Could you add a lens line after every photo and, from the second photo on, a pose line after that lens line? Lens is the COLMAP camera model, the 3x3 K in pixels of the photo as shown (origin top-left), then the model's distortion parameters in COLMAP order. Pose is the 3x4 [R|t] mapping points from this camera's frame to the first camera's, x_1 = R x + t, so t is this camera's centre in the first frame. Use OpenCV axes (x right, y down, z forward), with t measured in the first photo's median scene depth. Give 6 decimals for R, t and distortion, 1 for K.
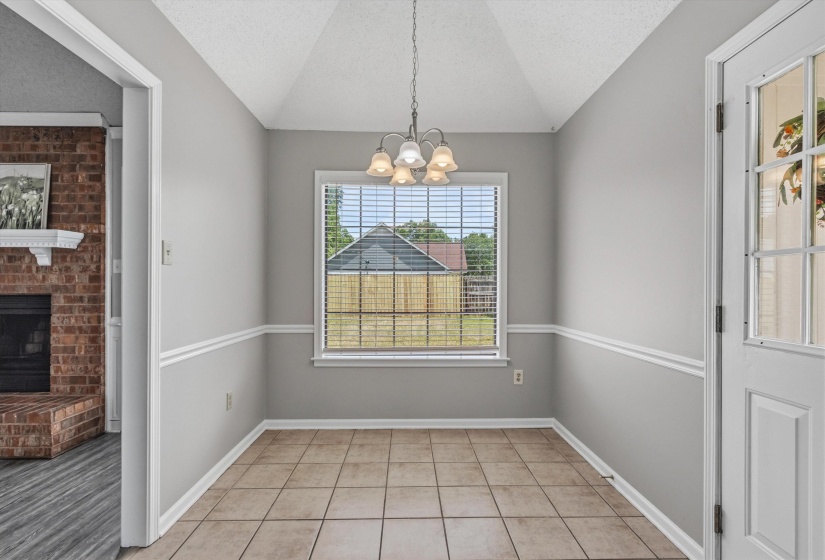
lens RADIAL K [[373.1, 0, 412.8], [0, 373.1, 288.3], [0, 0, 1]] dist [-0.001052, -0.000155]
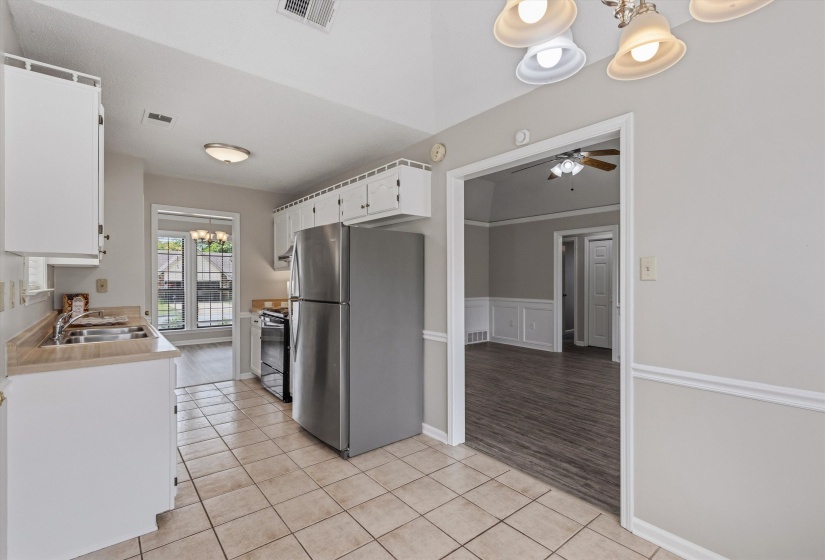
lens RADIAL K [[385.0, 0, 415.4], [0, 385.0, 281.2], [0, 0, 1]] dist [0.004945, 0.000481]
pose [[-0.788162, 0.000252, -0.615468, 0.298770], [-0.004020, 0.999976, 0.005557, -0.039422], [0.615455, 0.006854, -0.788142, 0.877976]]
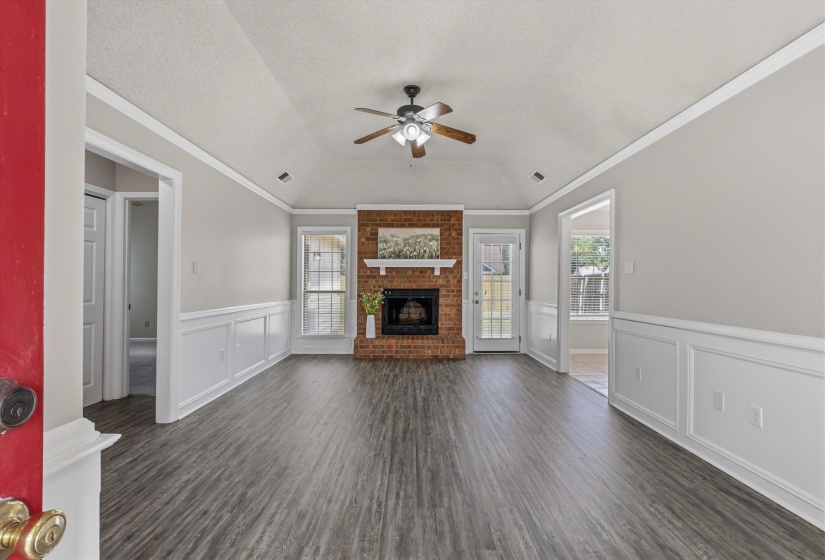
lens RADIAL K [[373.1, 0, 412.8], [0, 373.1, 288.3], [0, 0, 1]] dist [-0.001052, -0.000155]
pose [[0.999898, 0.000439, -0.014296, -1.091643], [-0.000372, 0.999989, 0.004698, 0.003591], [0.014298, -0.004692, 0.999887, -1.143683]]
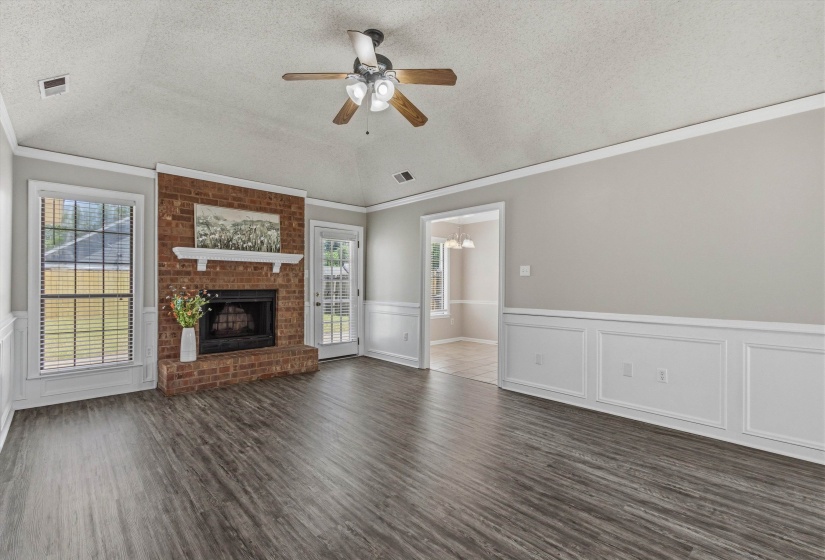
lens RADIAL K [[373.1, 0, 412.8], [0, 373.1, 288.3], [0, 0, 1]] dist [-0.001052, -0.000155]
pose [[0.746004, -0.004934, 0.665924, -1.663350], [0.001391, 0.999982, 0.005851, 0.001836], [-0.665941, -0.003438, 0.745997, -0.722364]]
